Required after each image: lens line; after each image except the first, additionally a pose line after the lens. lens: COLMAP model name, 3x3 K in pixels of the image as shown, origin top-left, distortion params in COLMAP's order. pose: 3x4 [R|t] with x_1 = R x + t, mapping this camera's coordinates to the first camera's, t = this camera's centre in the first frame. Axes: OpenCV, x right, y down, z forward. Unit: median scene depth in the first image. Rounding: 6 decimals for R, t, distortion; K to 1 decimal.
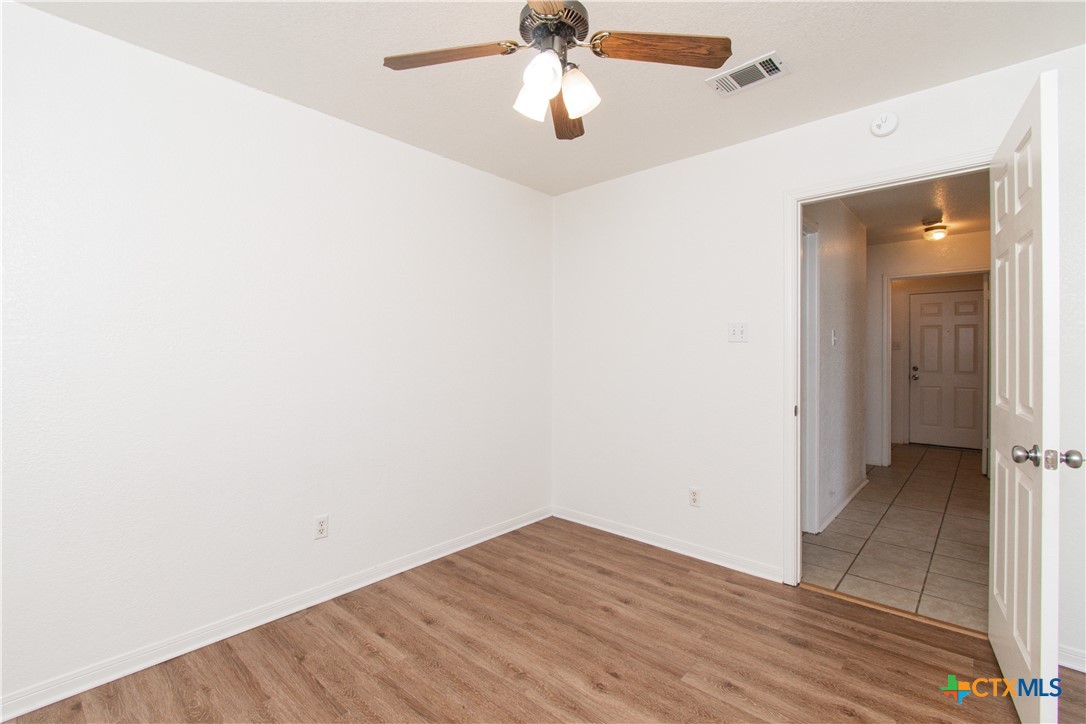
lens RADIAL K [[486.7, 0, 534.8], [0, 486.7, 358.6], [0, 0, 1]] dist [0.003586, -0.001670]
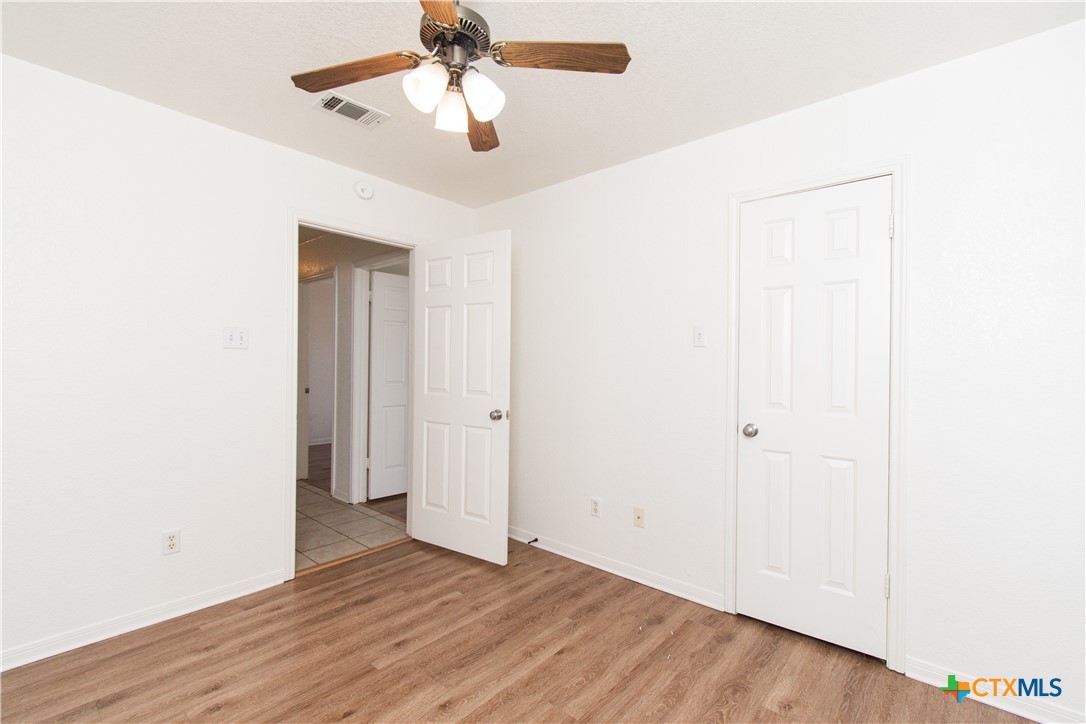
lens RADIAL K [[486.7, 0, 548.6], [0, 486.7, 366.8], [0, 0, 1]] dist [0.003586, -0.001670]
pose [[-0.040290, -0.006909, 0.999164, -0.608510], [-0.002212, 0.999974, 0.006826, -0.008598], [-0.999186, -0.001935, -0.040304, 0.527510]]
